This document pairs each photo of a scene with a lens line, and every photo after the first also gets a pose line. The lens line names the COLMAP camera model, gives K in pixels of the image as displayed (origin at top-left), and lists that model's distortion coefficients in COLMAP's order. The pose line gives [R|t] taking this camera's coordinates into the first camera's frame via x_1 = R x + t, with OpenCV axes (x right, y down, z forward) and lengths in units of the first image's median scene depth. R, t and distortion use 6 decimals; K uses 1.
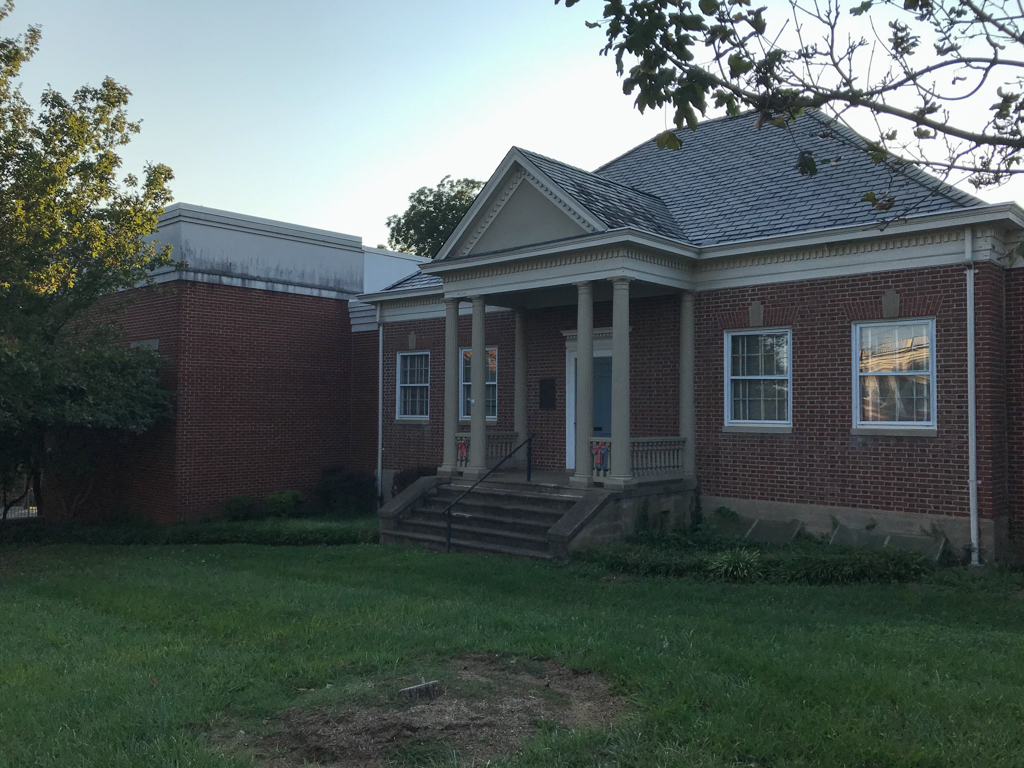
lens RADIAL K [[806.8, 0, 508.3], [0, 806.8, 384.6], [0, 0, 1]] dist [0.017827, -0.000361]
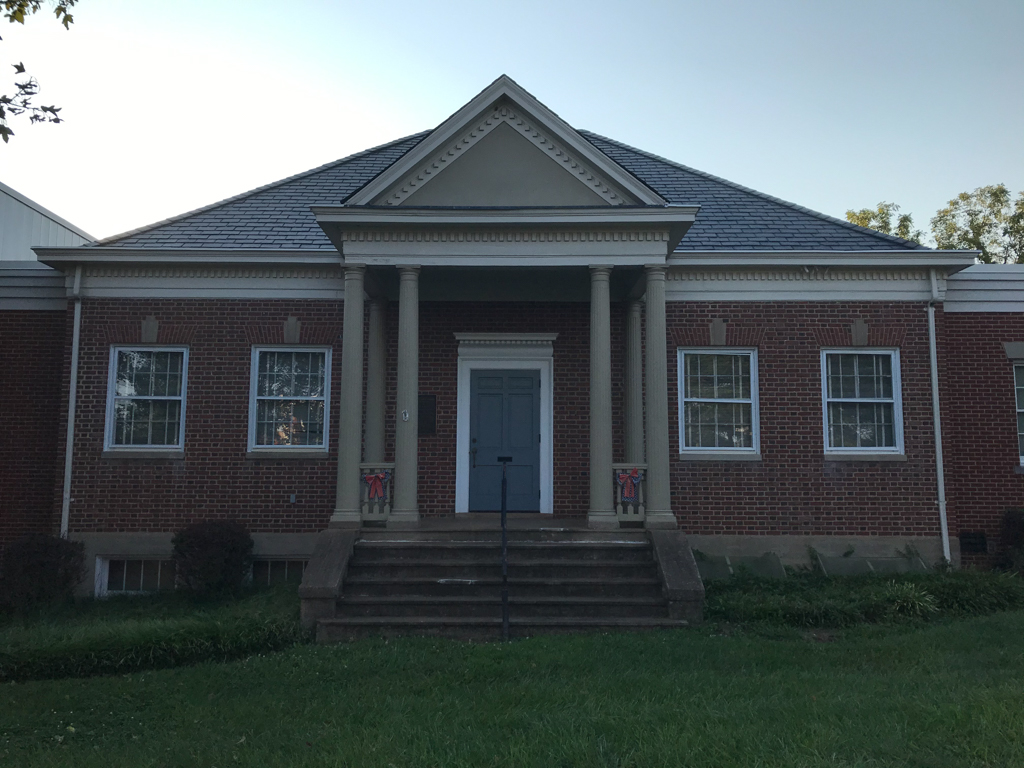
lens RADIAL K [[806.8, 0, 512.5], [0, 806.8, 384.0], [0, 0, 1]] dist [0.017827, -0.000361]
pose [[0.752734, 0.070938, 0.654492, -0.502968], [-0.021975, 0.996331, -0.082715, 0.057372], [-0.657958, 0.047880, 0.751531, 0.493277]]
